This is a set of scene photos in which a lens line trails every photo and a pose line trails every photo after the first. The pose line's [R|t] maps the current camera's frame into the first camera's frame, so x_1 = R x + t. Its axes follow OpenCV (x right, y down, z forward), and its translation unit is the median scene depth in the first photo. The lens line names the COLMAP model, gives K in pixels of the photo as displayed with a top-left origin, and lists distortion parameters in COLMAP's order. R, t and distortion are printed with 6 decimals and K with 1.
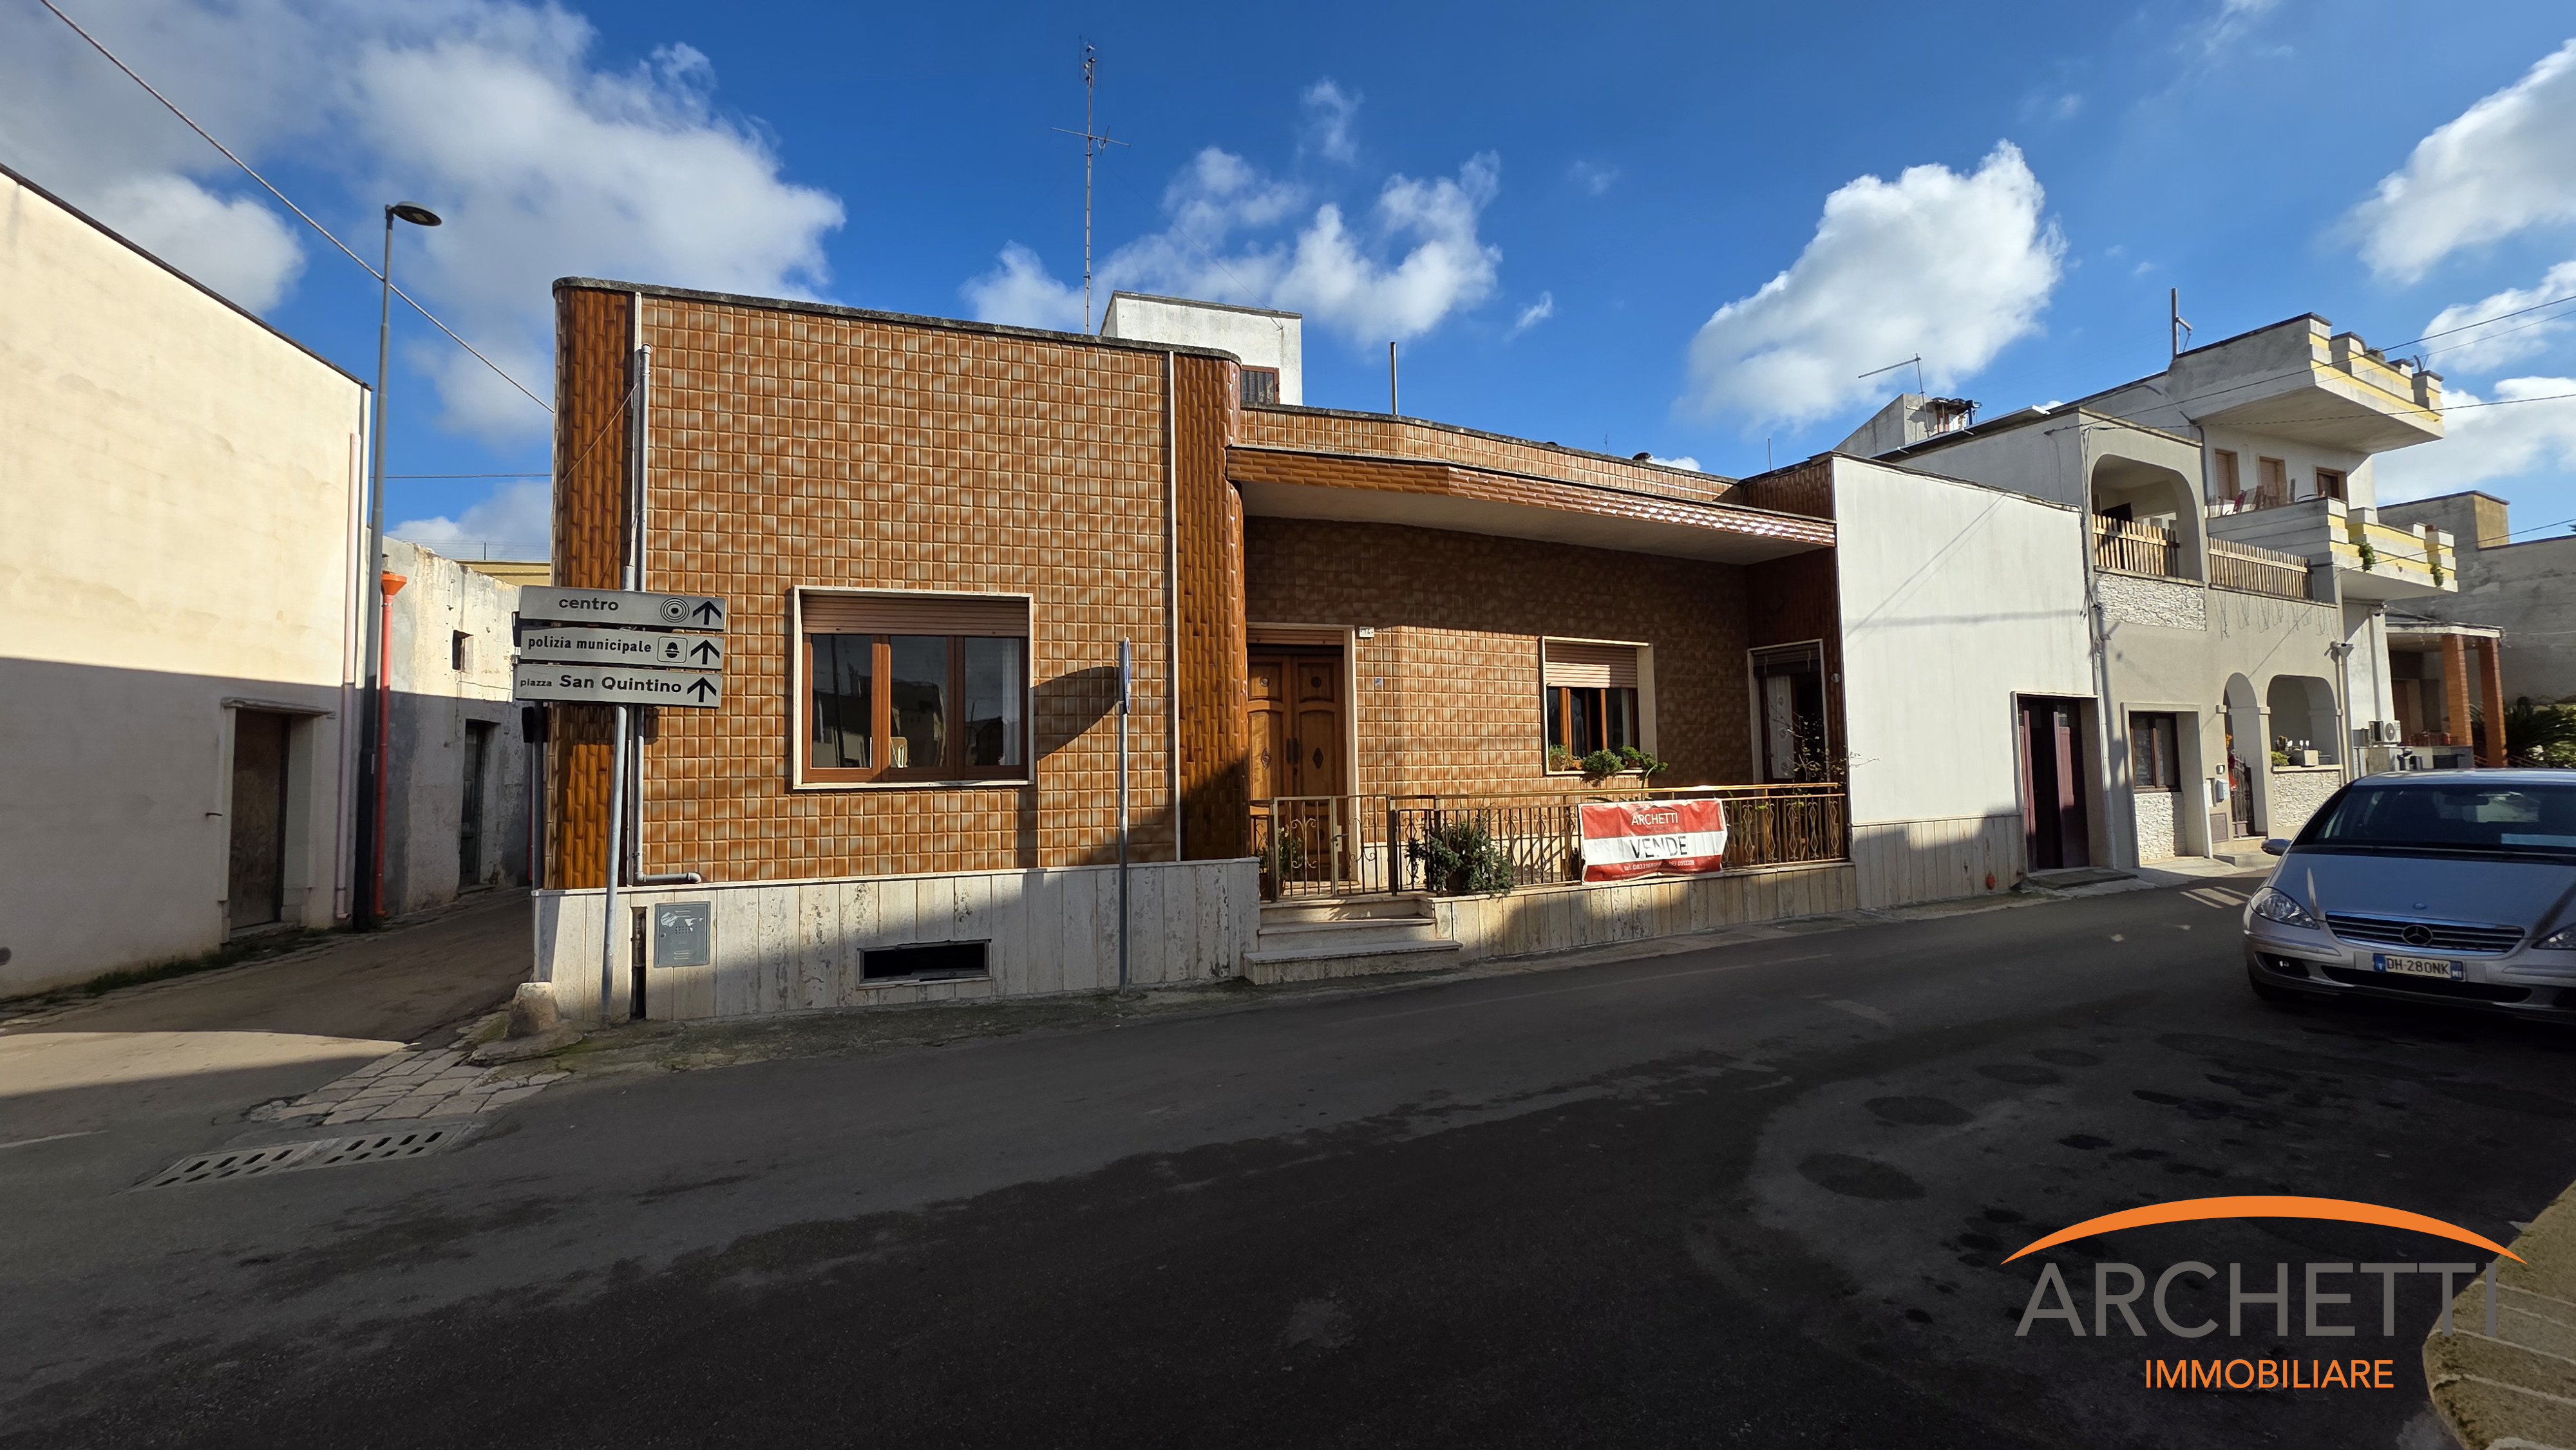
lens RADIAL K [[1031.4, 0, 1283.0], [0, 1031.4, 710.5], [0, 0, 1]] dist [-0.003848, 0.002292]
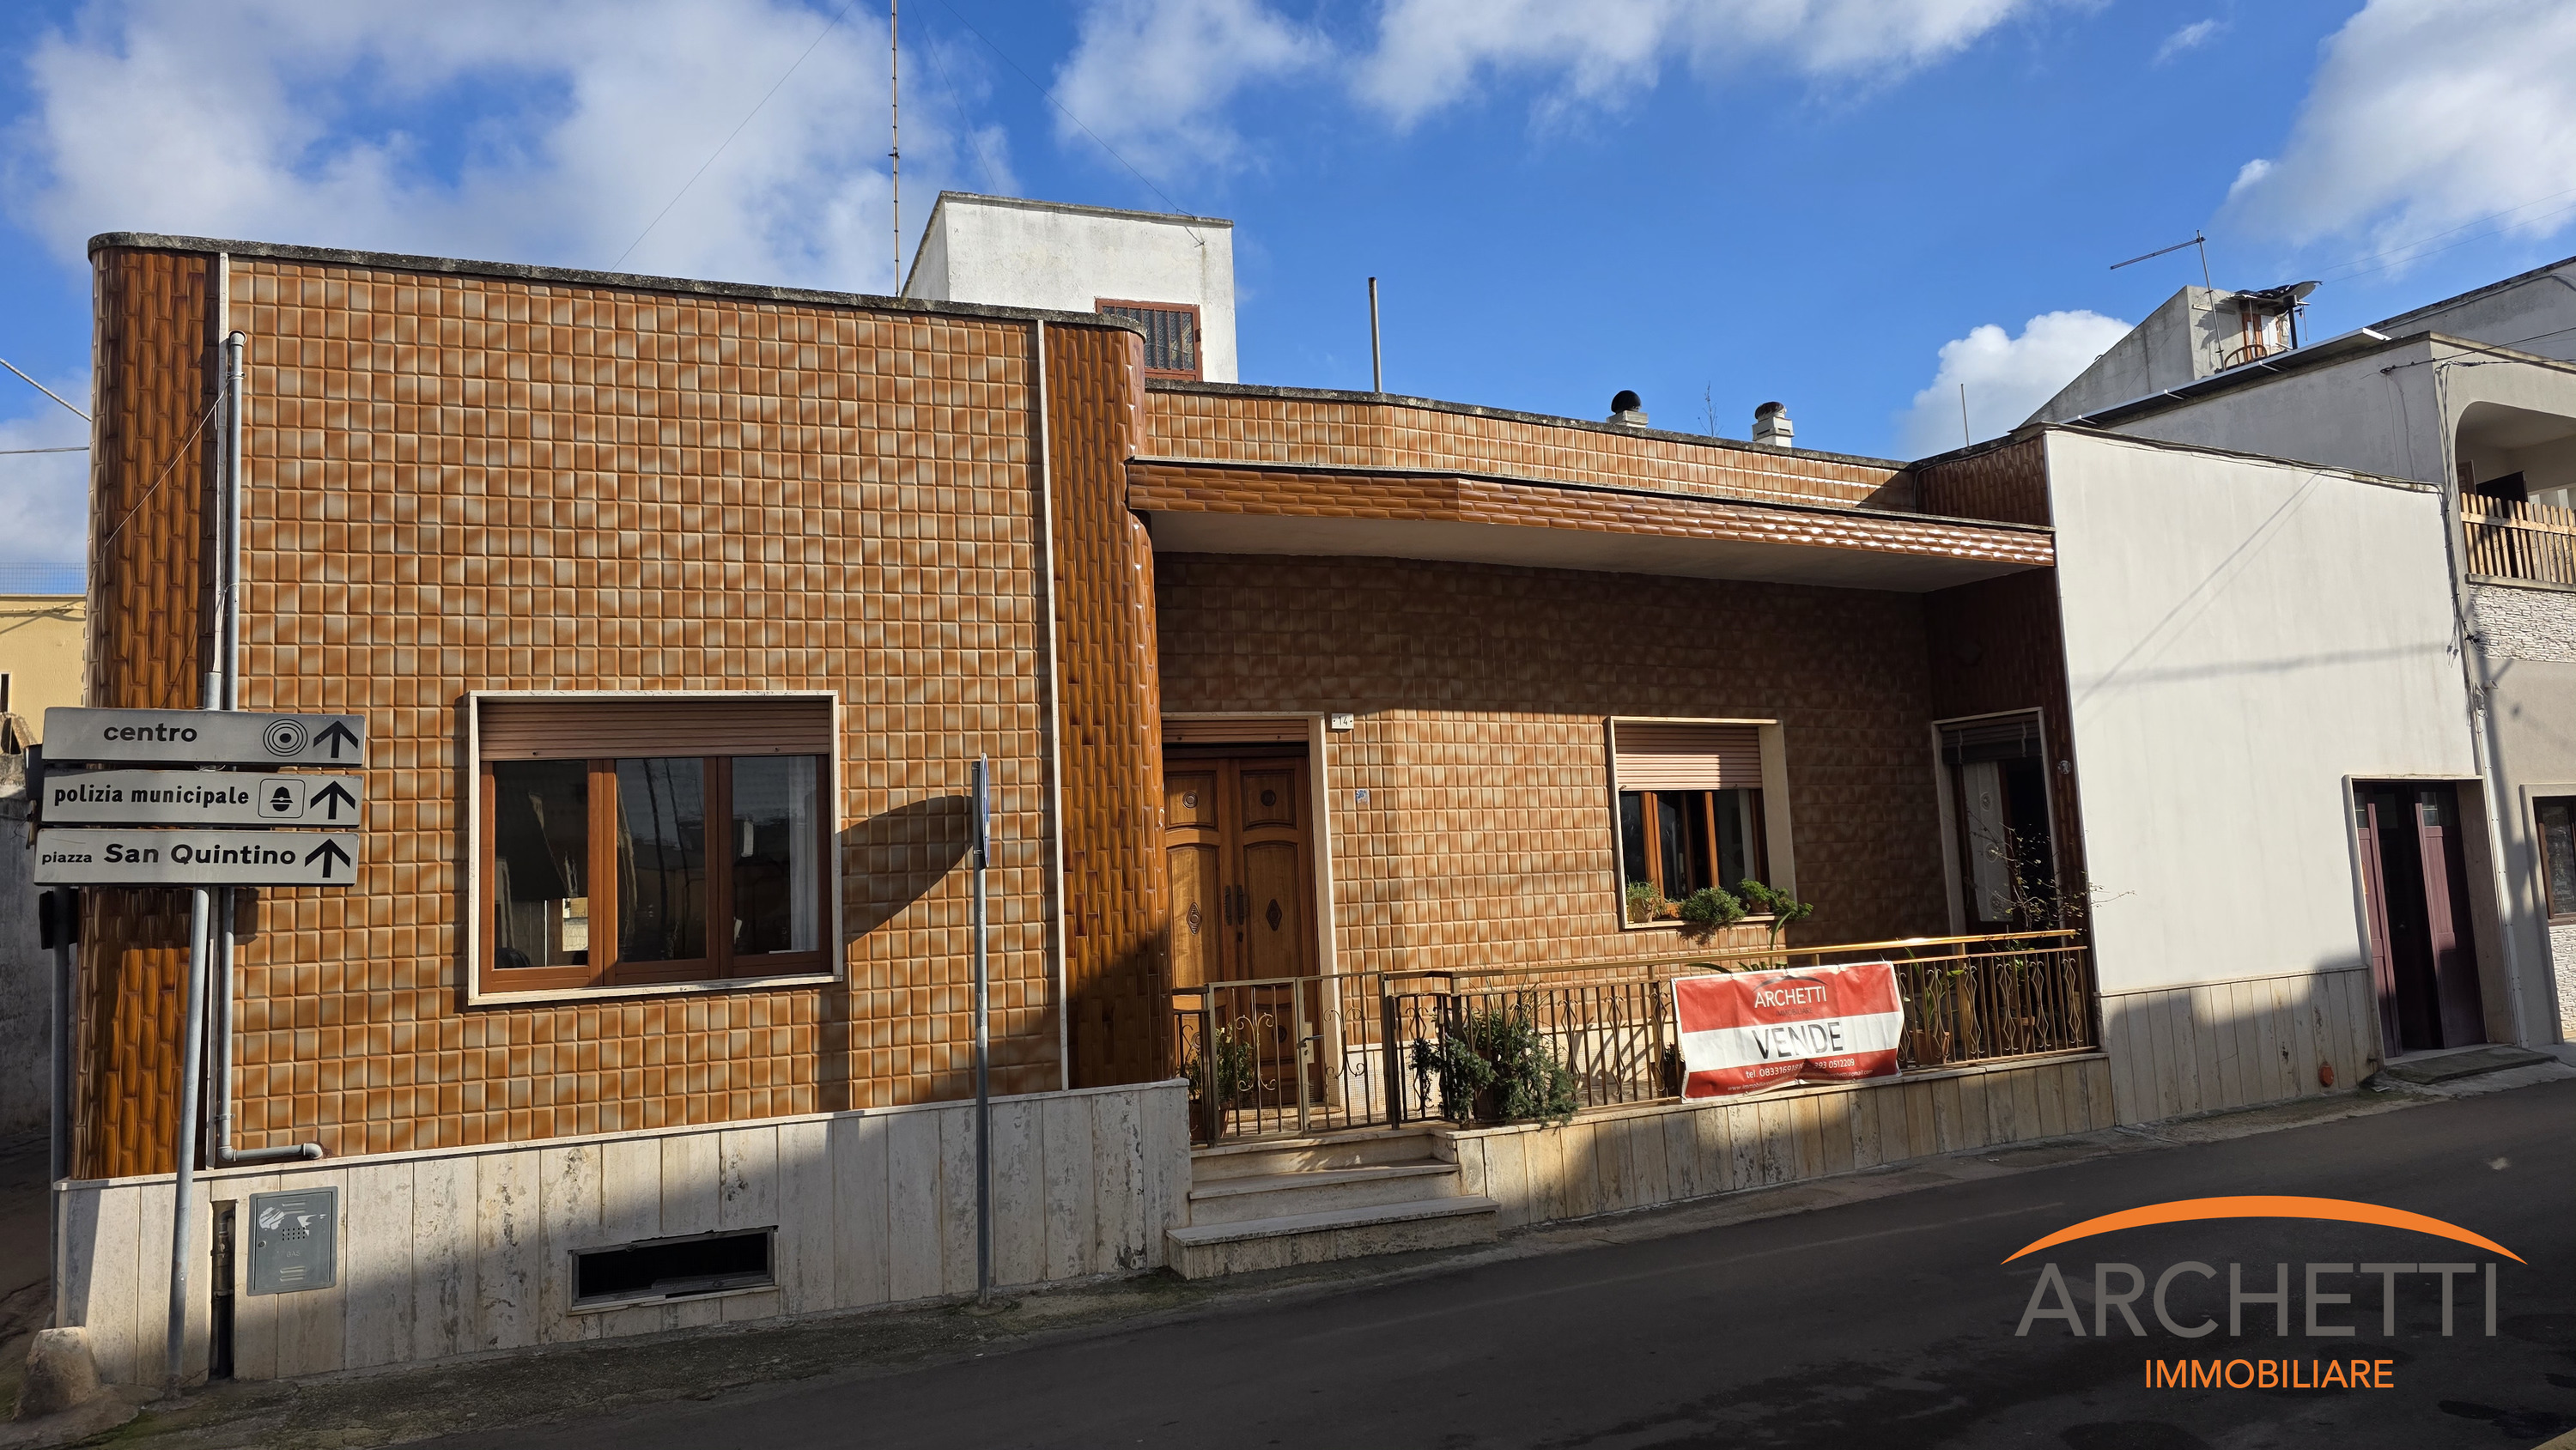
lens RADIAL K [[1734.7, 0, 1287.0], [0, 1734.7, 697.6], [0, 0, 1]] dist [0.066667, -0.059250]
pose [[0.998799, -0.022155, 0.043700, -0.003191], [0.024366, 0.998416, -0.050718, -0.043794], [-0.042507, 0.051722, 0.997756, -0.124500]]
